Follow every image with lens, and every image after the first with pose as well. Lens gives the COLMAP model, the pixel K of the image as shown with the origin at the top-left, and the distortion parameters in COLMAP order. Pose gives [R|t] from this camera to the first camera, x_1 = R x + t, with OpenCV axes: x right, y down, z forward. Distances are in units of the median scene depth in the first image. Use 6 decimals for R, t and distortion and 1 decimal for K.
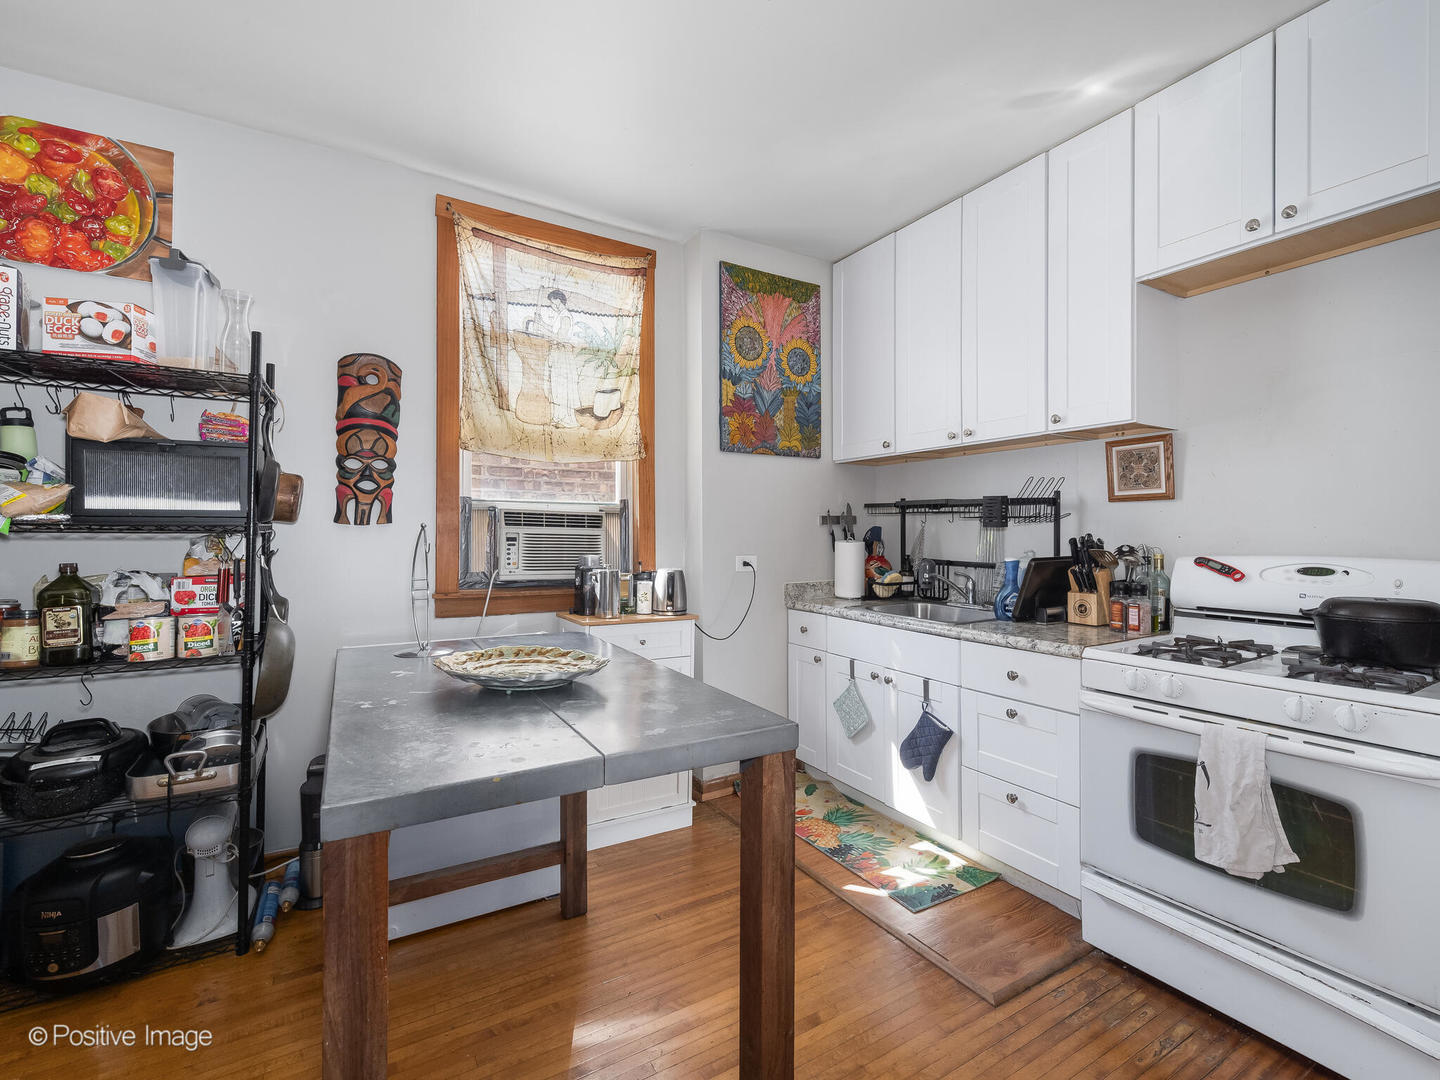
lens RADIAL K [[647.6, 0, 720.0], [0, 647.6, 540.0], [0, 0, 1]] dist [-0.003578, -0.001165]
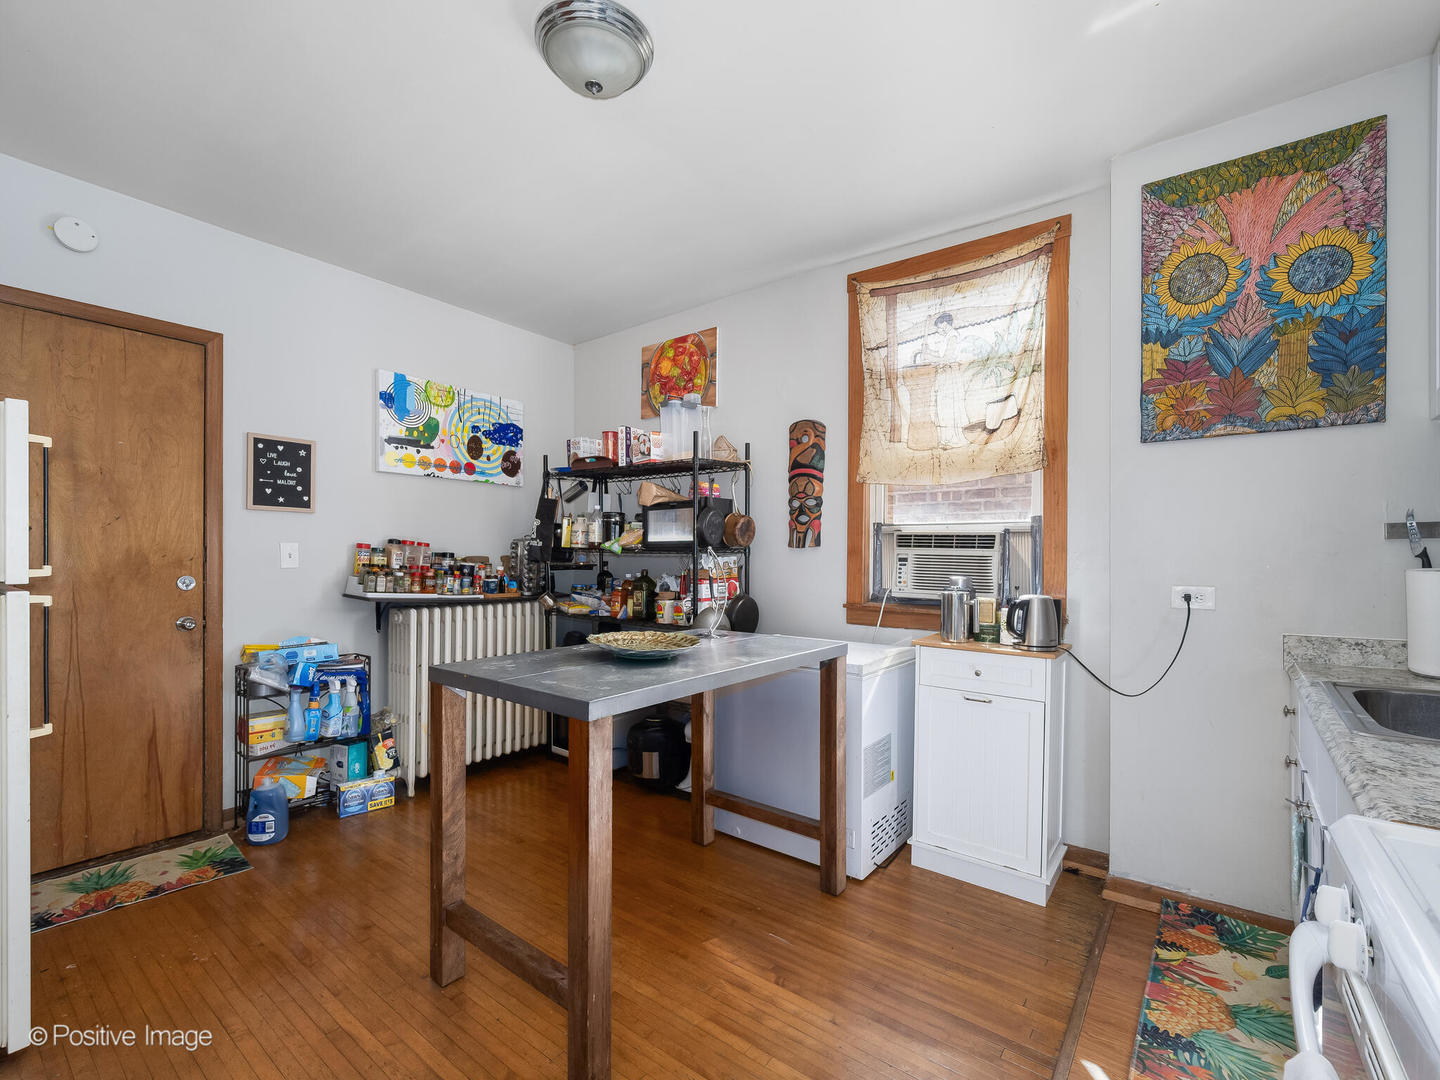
lens RADIAL K [[635.1, 0, 719.6], [0, 635.1, 566.7], [0, 0, 1]] dist [-0.000297, -0.003335]
pose [[0.371751, 0.016856, -0.928179, 0.546278], [-0.011299, 0.999843, 0.013632, -0.000421], [0.928264, 0.005420, 0.371883, 0.310294]]
